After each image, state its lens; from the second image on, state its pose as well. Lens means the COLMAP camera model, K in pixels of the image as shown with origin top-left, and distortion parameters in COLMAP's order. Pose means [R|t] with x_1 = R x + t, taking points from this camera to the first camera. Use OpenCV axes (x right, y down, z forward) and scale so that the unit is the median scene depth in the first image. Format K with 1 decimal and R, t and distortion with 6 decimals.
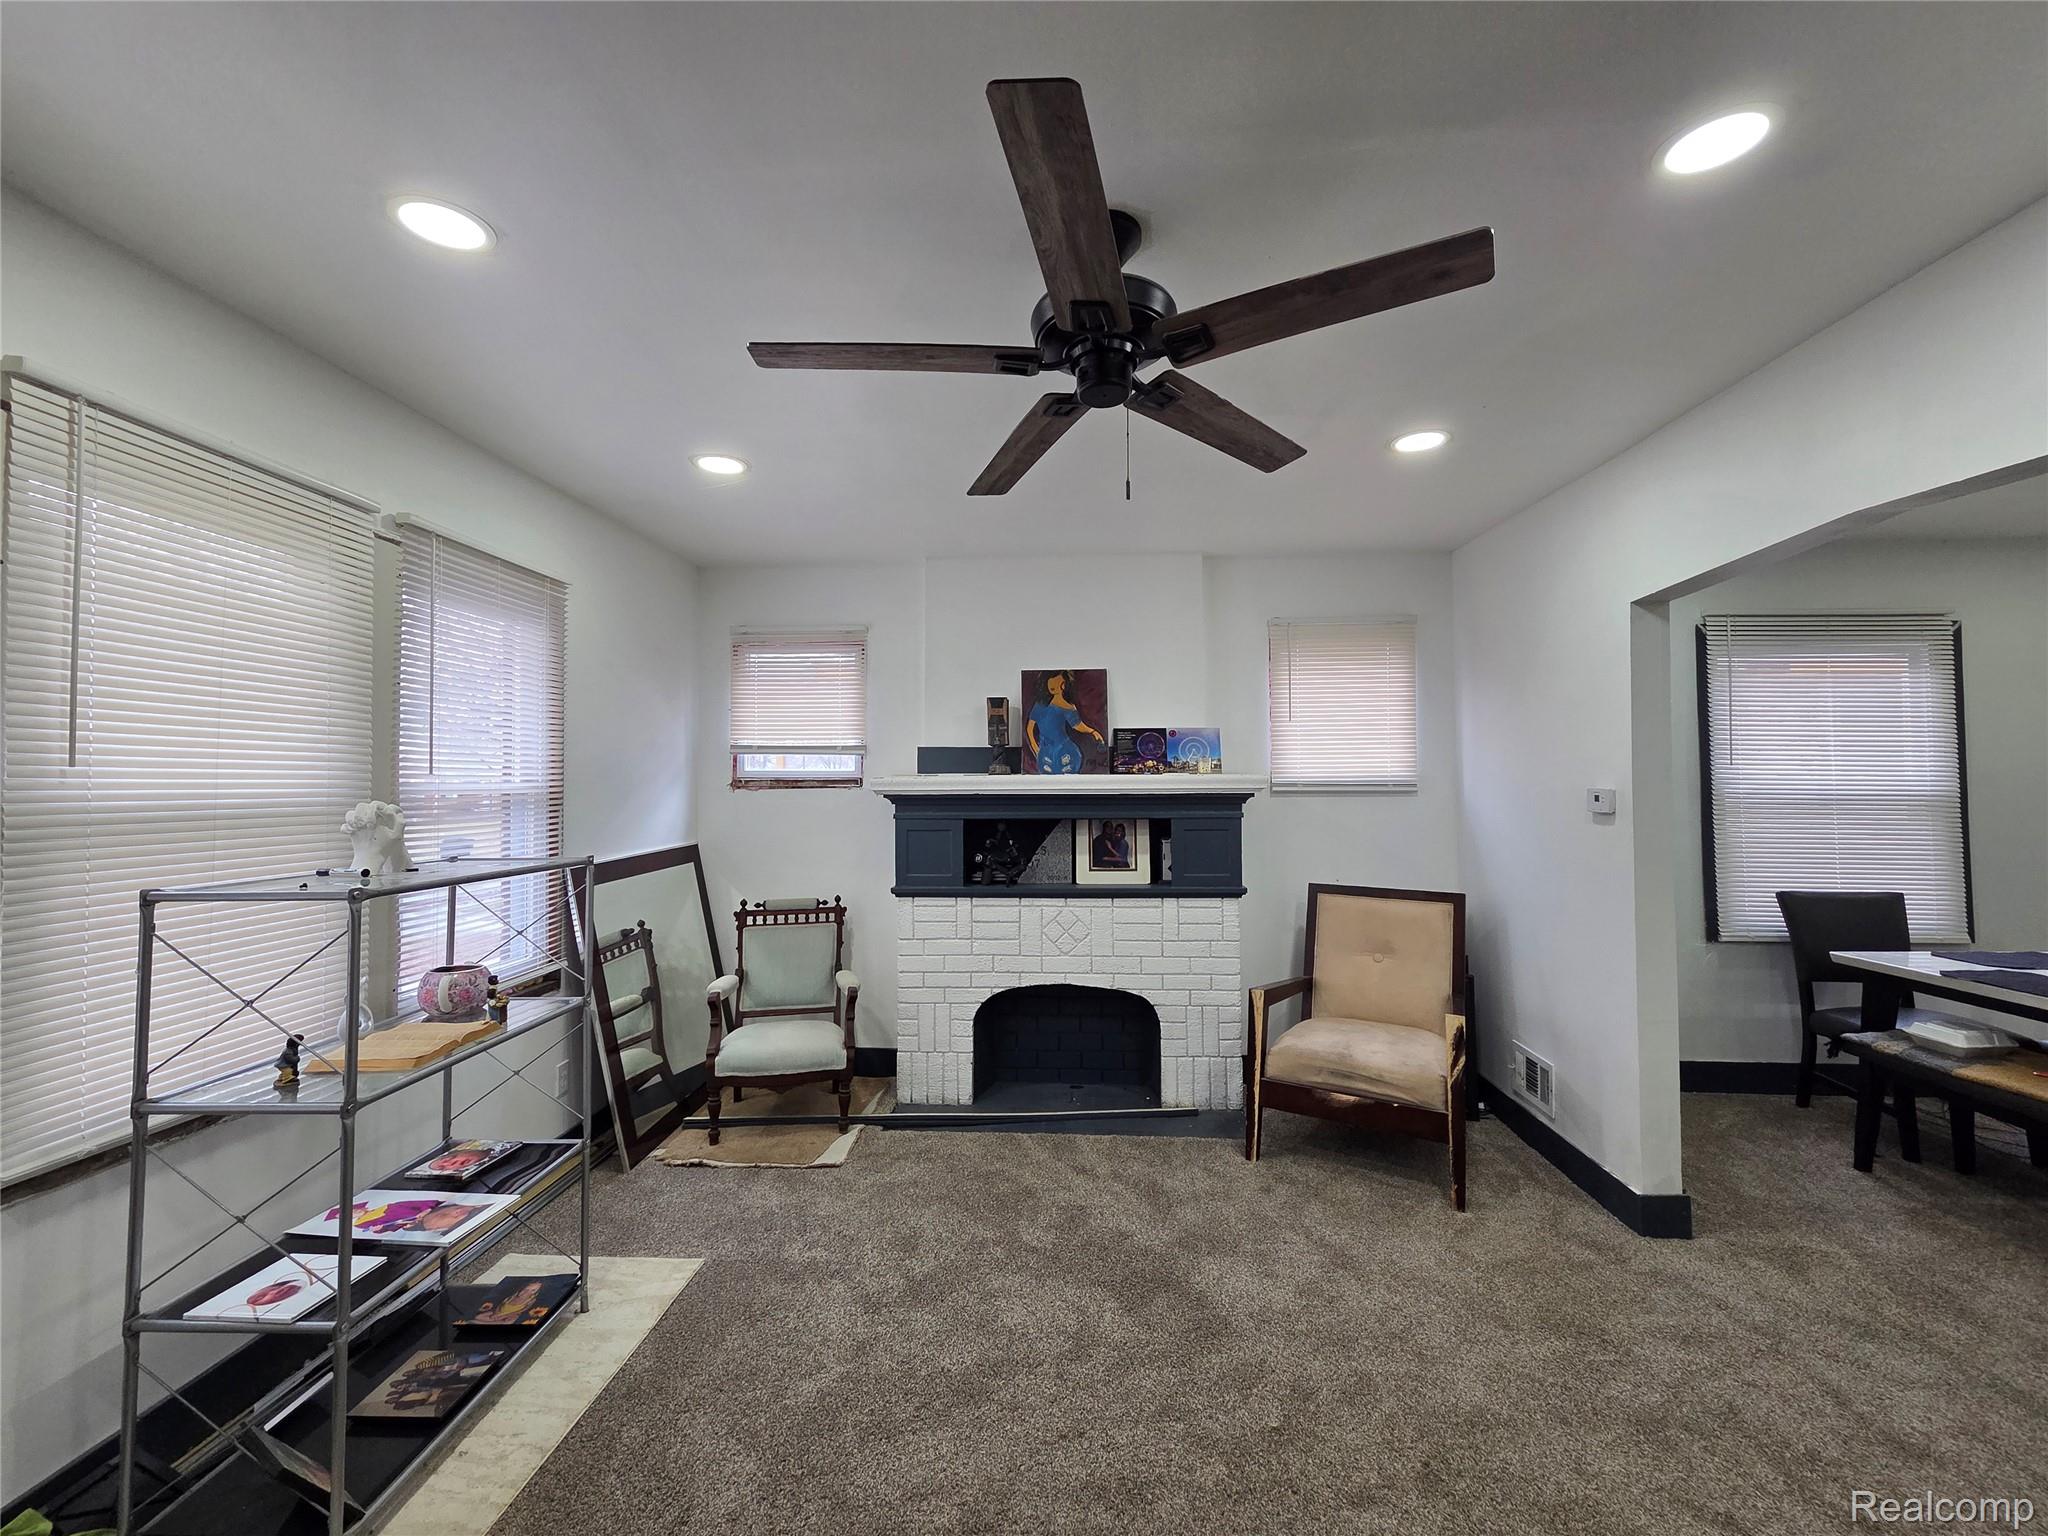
lens RADIAL K [[843.7, 0, 1026.6], [0, 843.7, 762.1], [0, 0, 1]] dist [0.000894, -0.000434]
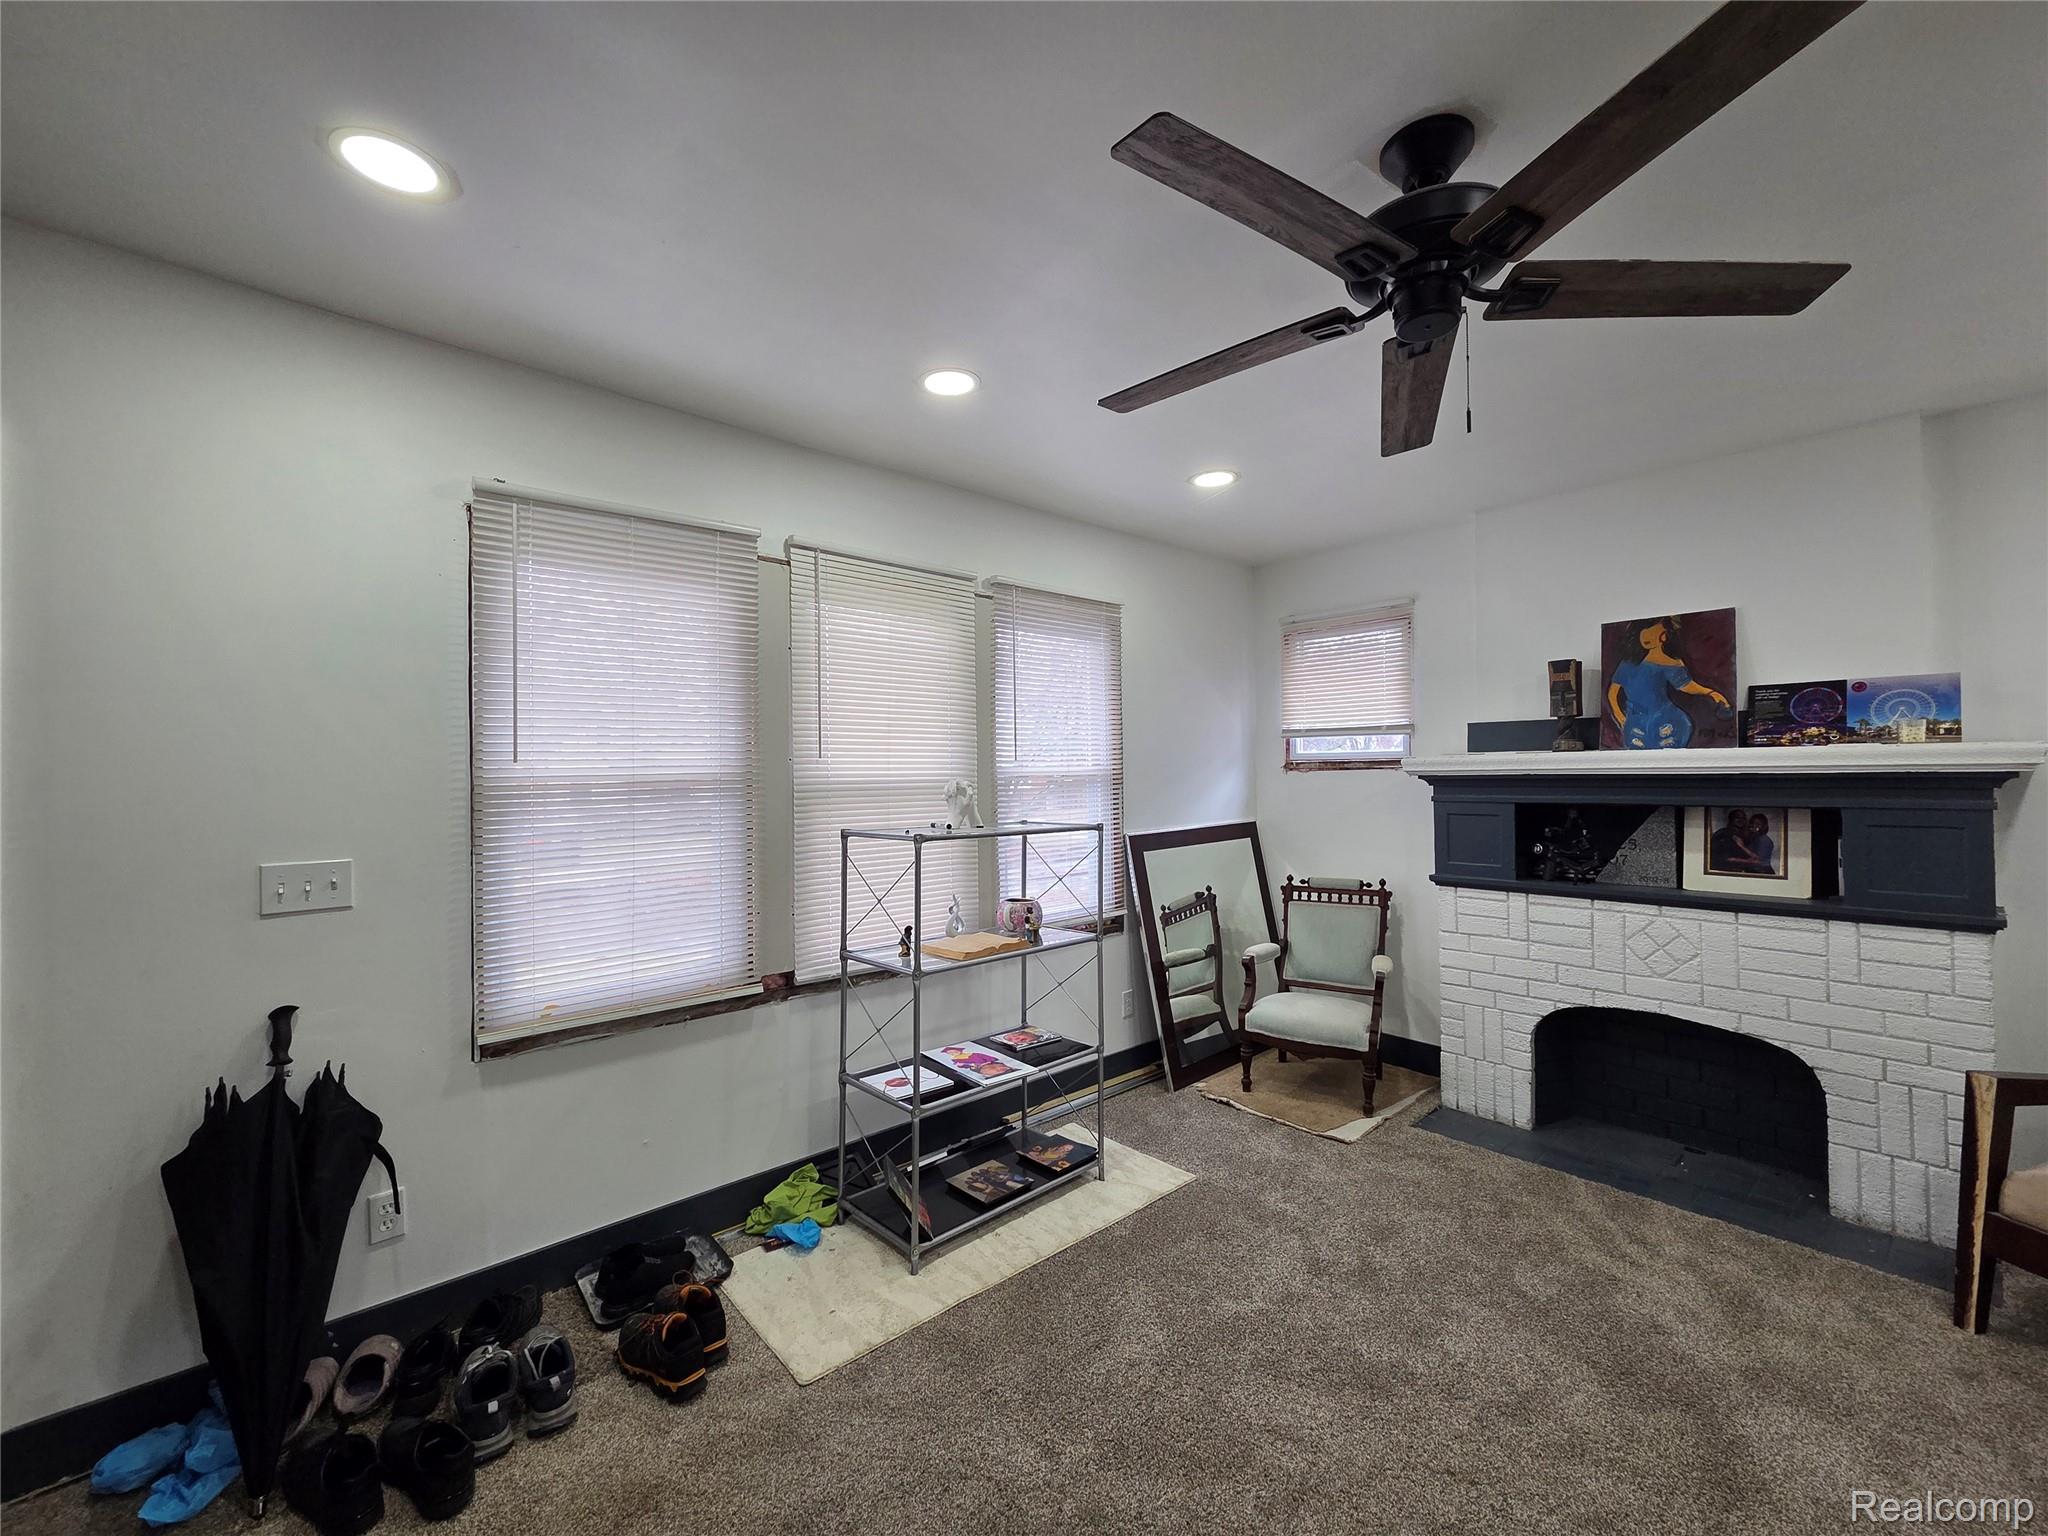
lens RADIAL K [[843.7, 0, 1026.6], [0, 843.7, 762.1], [0, 0, 1]] dist [0.000894, -0.000434]
pose [[0.702521, -0.013883, -0.711527, 0.196636], [0.026327, 0.999632, 0.006489, 0.005988], [0.711176, -0.023291, 0.702628, 0.025023]]
